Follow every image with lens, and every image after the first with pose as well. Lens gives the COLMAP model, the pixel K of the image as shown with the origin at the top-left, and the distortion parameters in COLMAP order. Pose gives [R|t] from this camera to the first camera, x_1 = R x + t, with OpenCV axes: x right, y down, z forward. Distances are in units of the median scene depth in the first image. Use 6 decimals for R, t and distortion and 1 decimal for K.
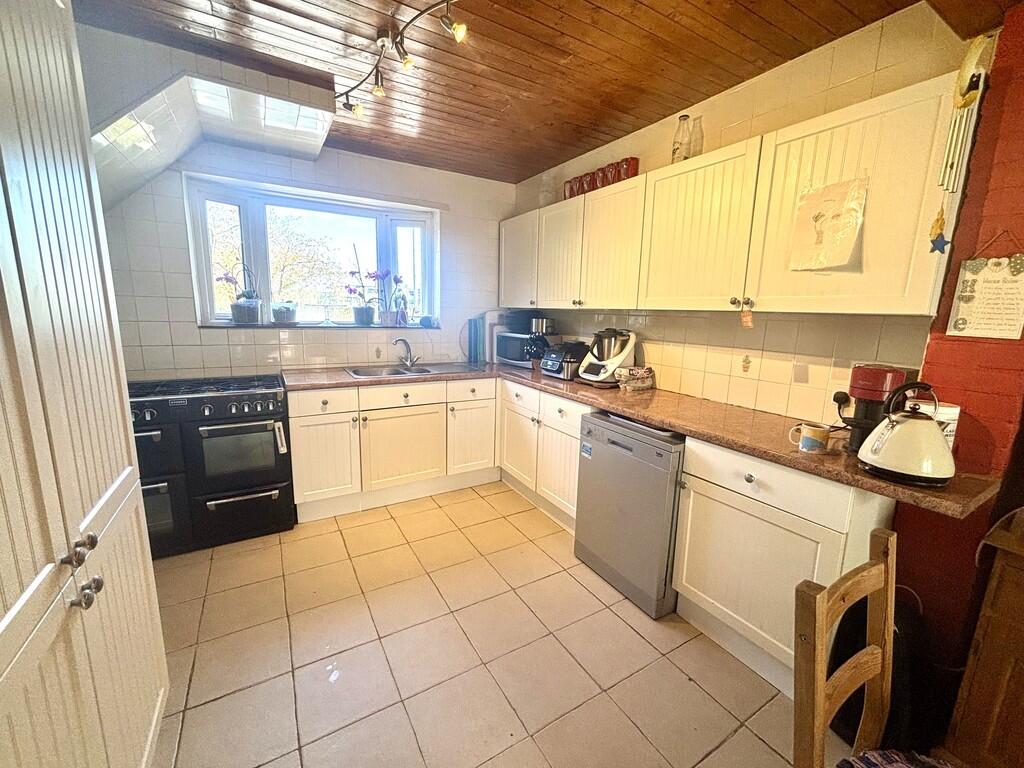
lens RADIAL K [[415.8, 0, 513.9], [0, 415.8, 382.3], [0, 0, 1]] dist [0.007417, -0.001086]
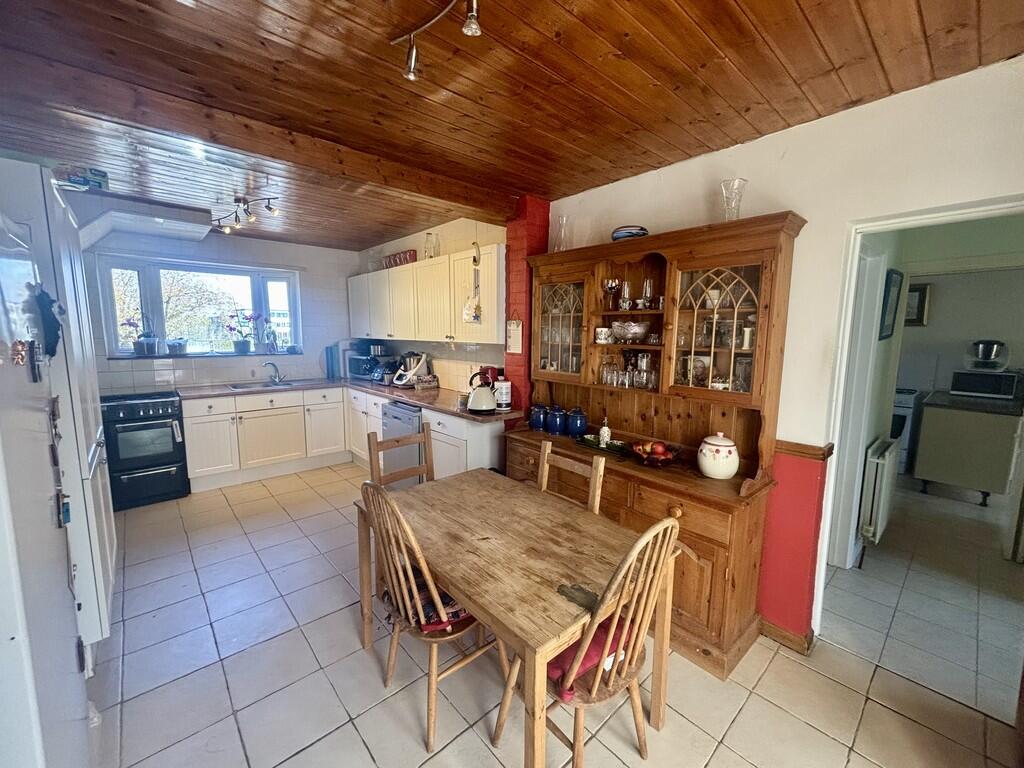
lens RADIAL K [[415.8, 0, 511.1], [0, 415.8, 381.7], [0, 0, 1]] dist [0.007417, -0.001086]
pose [[0.981561, -0.043553, 0.186123, 0.305694], [0.052404, 0.997704, -0.042896, 0.073504], [-0.183827, 0.051858, 0.981590, -0.619272]]
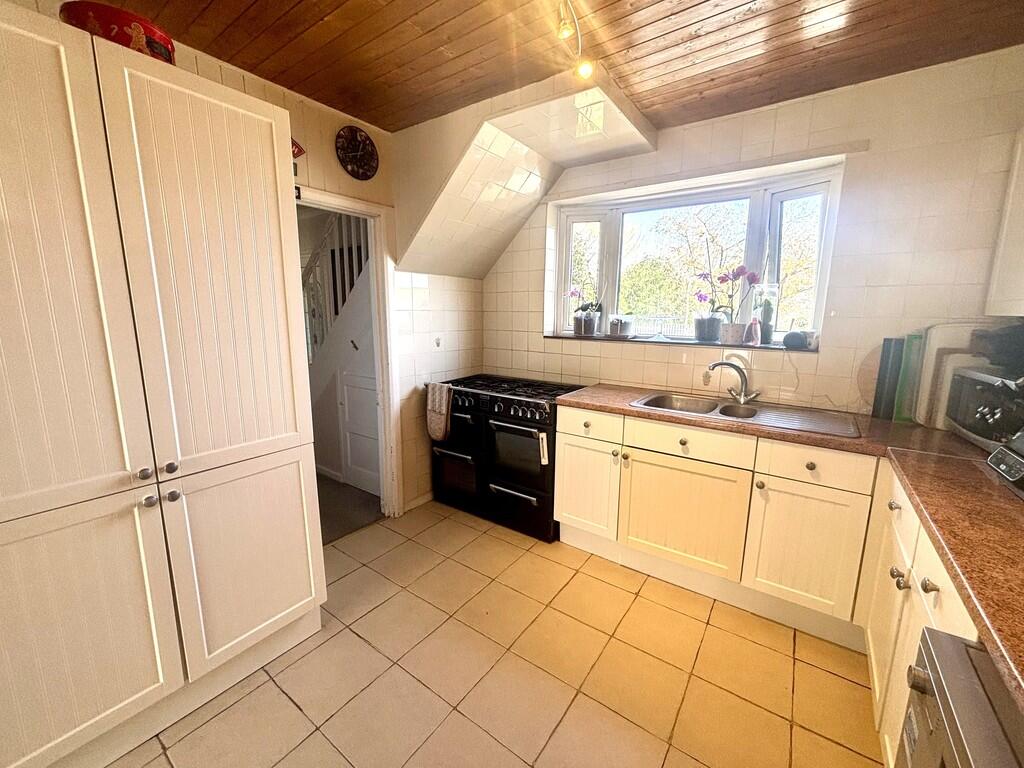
lens RADIAL K [[415.8, 0, 509.5], [0, 415.8, 383.4], [0, 0, 1]] dist [0.007417, -0.001086]
pose [[0.395903, 0.133322, -0.908563, 0.261342], [-0.160440, 0.984229, 0.074514, -0.073381], [0.904168, 0.116270, 0.411049, 0.440048]]
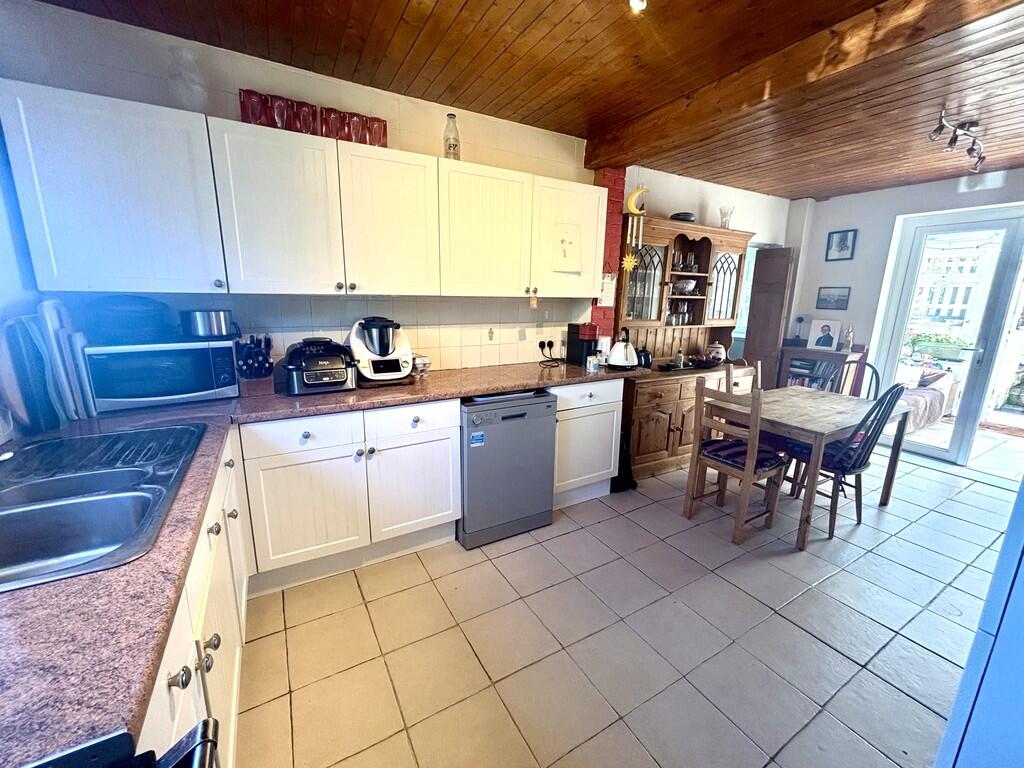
lens RADIAL K [[415.8, 0, 511.3], [0, 415.8, 379.8], [0, 0, 1]] dist [0.007417, -0.001086]
pose [[0.020846, -0.224291, 0.974299, -0.624636], [0.160037, 0.962693, 0.218196, -0.146520], [-0.986891, 0.151376, 0.055963, 0.689257]]
